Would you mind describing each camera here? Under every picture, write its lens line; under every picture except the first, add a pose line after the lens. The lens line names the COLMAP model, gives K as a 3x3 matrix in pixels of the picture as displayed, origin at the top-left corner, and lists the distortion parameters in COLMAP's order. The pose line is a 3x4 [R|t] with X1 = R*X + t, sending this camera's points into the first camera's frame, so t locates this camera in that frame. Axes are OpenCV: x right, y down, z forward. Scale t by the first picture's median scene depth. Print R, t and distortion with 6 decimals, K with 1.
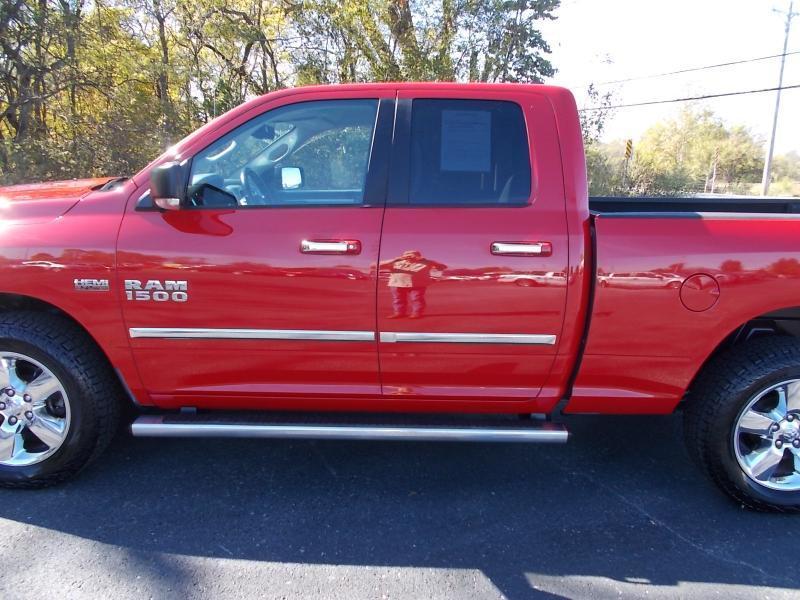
lens RADIAL K [[610.2, 0, 400.0], [0, 610.2, 300.0], [0, 0, 1]] dist [0.002037, -0.004724]
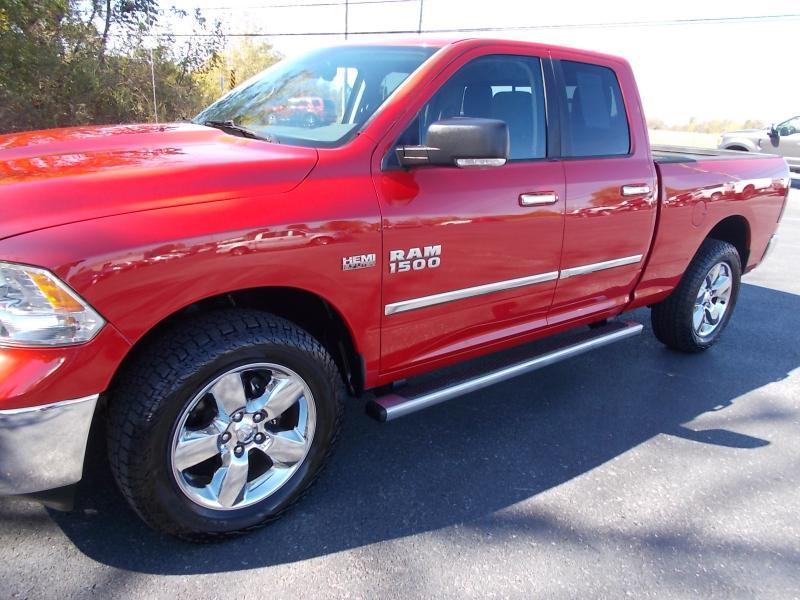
lens RADIAL K [[610.2, 0, 400.0], [0, 610.2, 300.0], [0, 0, 1]] dist [0.002037, -0.004724]
pose [[0.775871, -0.167962, 0.608122, -0.145065], [0.100190, 0.984480, 0.144084, -0.013194], [-0.622885, -0.050863, 0.780658, 0.042893]]
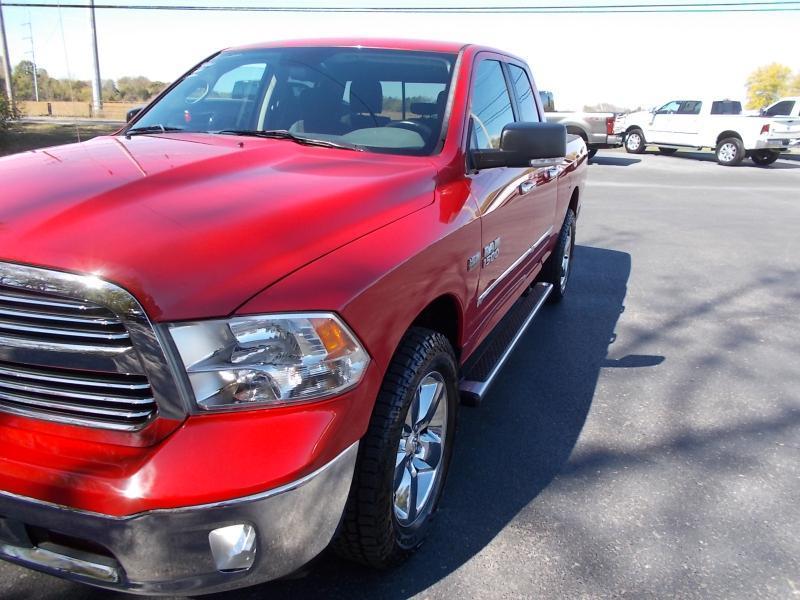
lens RADIAL K [[610.2, 0, 400.0], [0, 610.2, 300.0], [0, 0, 1]] dist [0.002037, -0.004724]
pose [[0.389517, -0.287947, 0.874850, -0.216230], [0.169742, 0.956045, 0.239096, -0.035503], [-0.905243, 0.055367, 0.421272, 0.124902]]
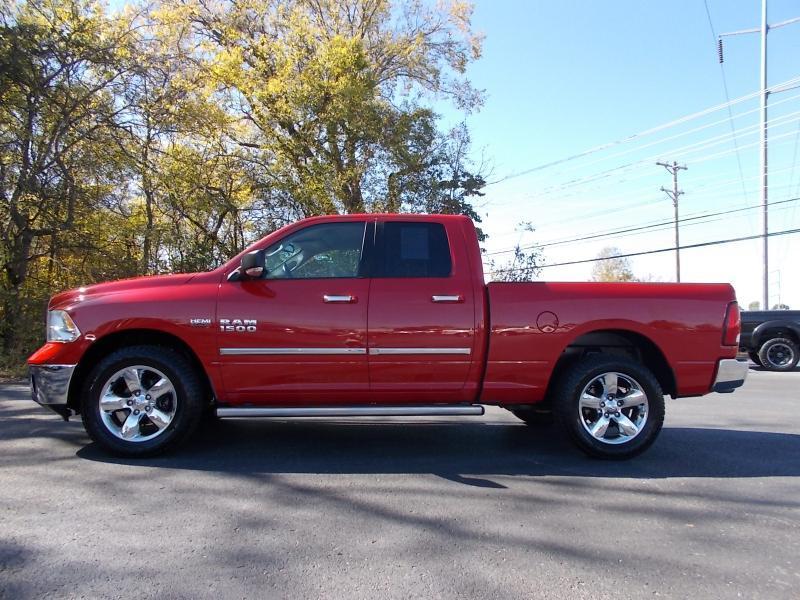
lens RADIAL K [[610.2, 0, 400.0], [0, 610.2, 300.0], [0, 0, 1]] dist [0.002037, -0.004724]
pose [[0.996304, -0.009733, 0.085346, -0.013533], [0.031807, 0.964735, -0.261292, 0.055491], [-0.079793, 0.263041, 0.961479, -0.103000]]
